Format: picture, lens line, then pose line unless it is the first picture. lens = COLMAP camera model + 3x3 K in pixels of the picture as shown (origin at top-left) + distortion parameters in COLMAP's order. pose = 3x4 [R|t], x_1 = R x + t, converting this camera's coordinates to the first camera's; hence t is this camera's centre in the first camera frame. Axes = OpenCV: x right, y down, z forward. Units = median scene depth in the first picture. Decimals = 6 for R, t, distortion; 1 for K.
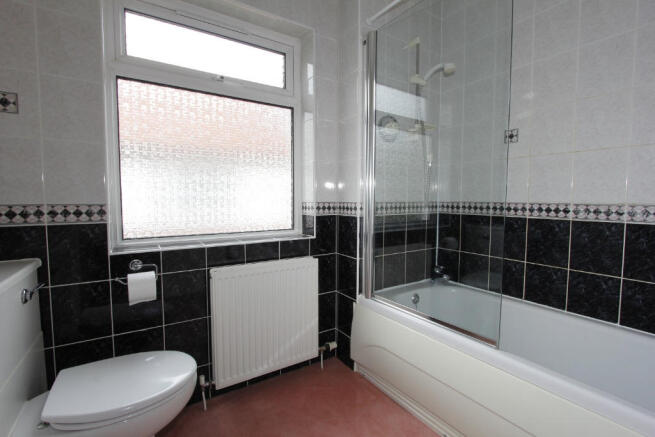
lens RADIAL K [[304.3, 0, 330.7], [0, 304.3, 217.1], [0, 0, 1]] dist [-0.016854, 0.000305]
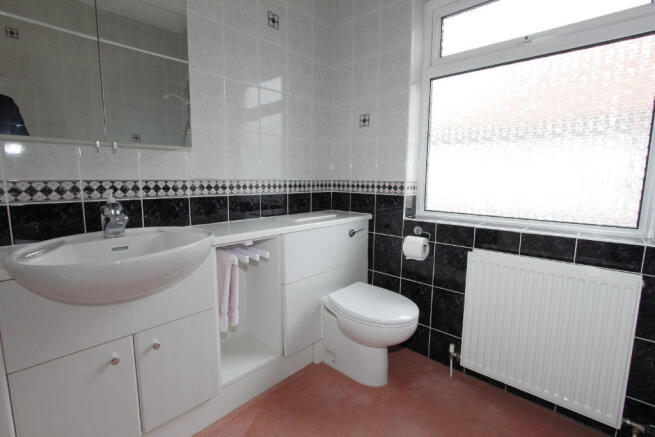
lens RADIAL K [[304.3, 0, 330.7], [0, 304.3, 217.1], [0, 0, 1]] dist [-0.016854, 0.000305]
pose [[0.234330, 0.128990, -0.963562, 0.470481], [-0.069266, 0.990855, 0.115799, -0.018394], [0.969686, 0.039607, 0.241122, 0.317668]]
